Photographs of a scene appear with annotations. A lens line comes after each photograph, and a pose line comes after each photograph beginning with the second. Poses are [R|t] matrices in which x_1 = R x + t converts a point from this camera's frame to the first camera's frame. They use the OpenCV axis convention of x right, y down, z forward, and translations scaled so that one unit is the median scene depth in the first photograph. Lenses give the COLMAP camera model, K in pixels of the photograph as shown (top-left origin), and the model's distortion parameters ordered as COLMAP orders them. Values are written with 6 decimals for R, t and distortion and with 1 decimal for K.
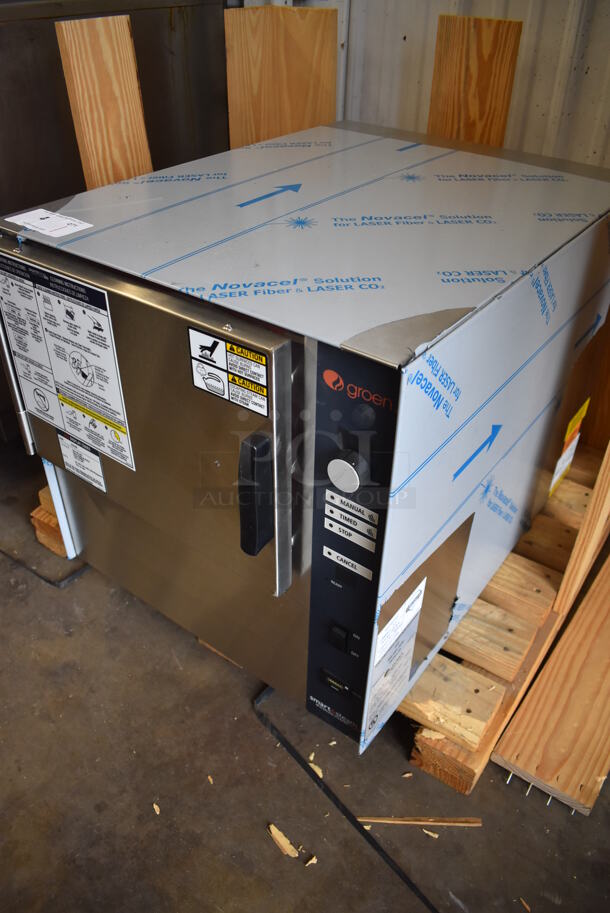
lens RADIAL K [[704.7, 0, 305.0], [0, 704.7, 456.5], [0, 0, 1]] dist [-0.093783, 0.002455]
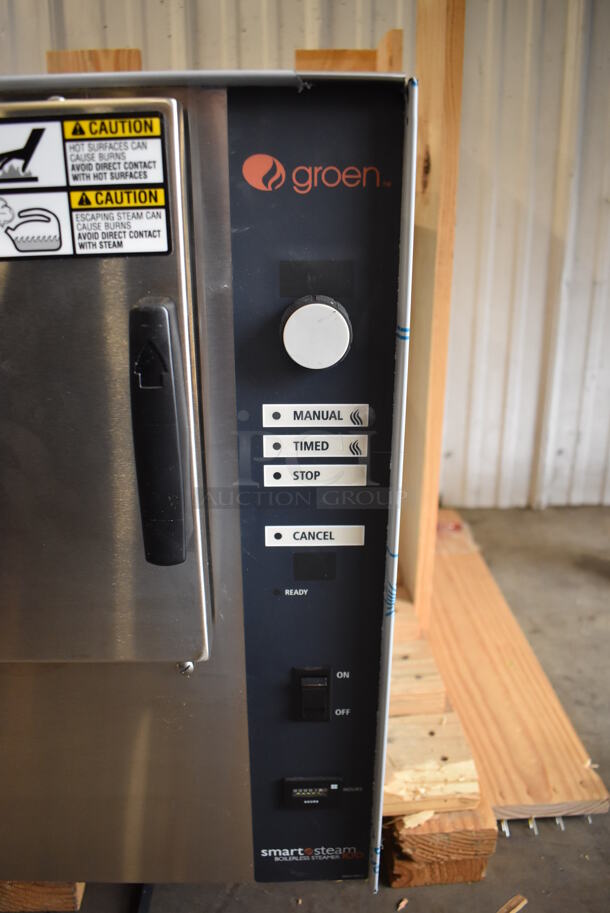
lens RADIAL K [[696.1, 0, 305.0], [0, 696.1, 456.5], [0, 0, 1]] dist [-0.094923, 0.004060]
pose [[0.787252, -0.226707, 0.573444, -0.251918], [0.380046, 0.910724, -0.161697, 0.171604], [-0.485591, 0.345232, 0.803129, 0.480177]]
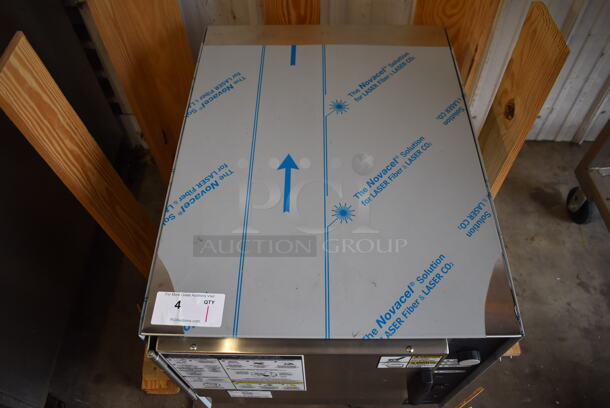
lens RADIAL K [[471.3, 0, 305.0], [0, 471.3, 204.0], [0, 0, 1]] dist [-0.087844, 0.000764]
pose [[0.807605, -0.502793, 0.308176, -0.382651], [0.376493, 0.841811, 0.386790, -0.795858], [-0.453902, -0.196348, 0.869149, 0.183346]]
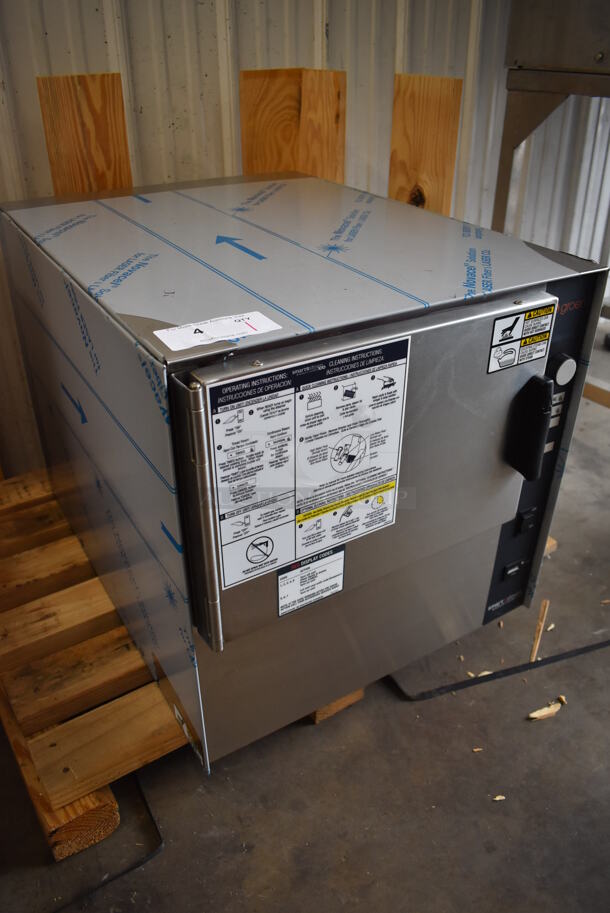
lens RADIAL K [[704.7, 0, 305.0], [0, 704.7, 456.5], [0, 0, 1]] dist [-0.093783, 0.002455]
pose [[0.370952, -0.496750, 0.784623, -1.072181], [0.555156, 0.795931, 0.241444, -0.378468], [-0.744444, 0.346024, 0.571026, 0.546557]]
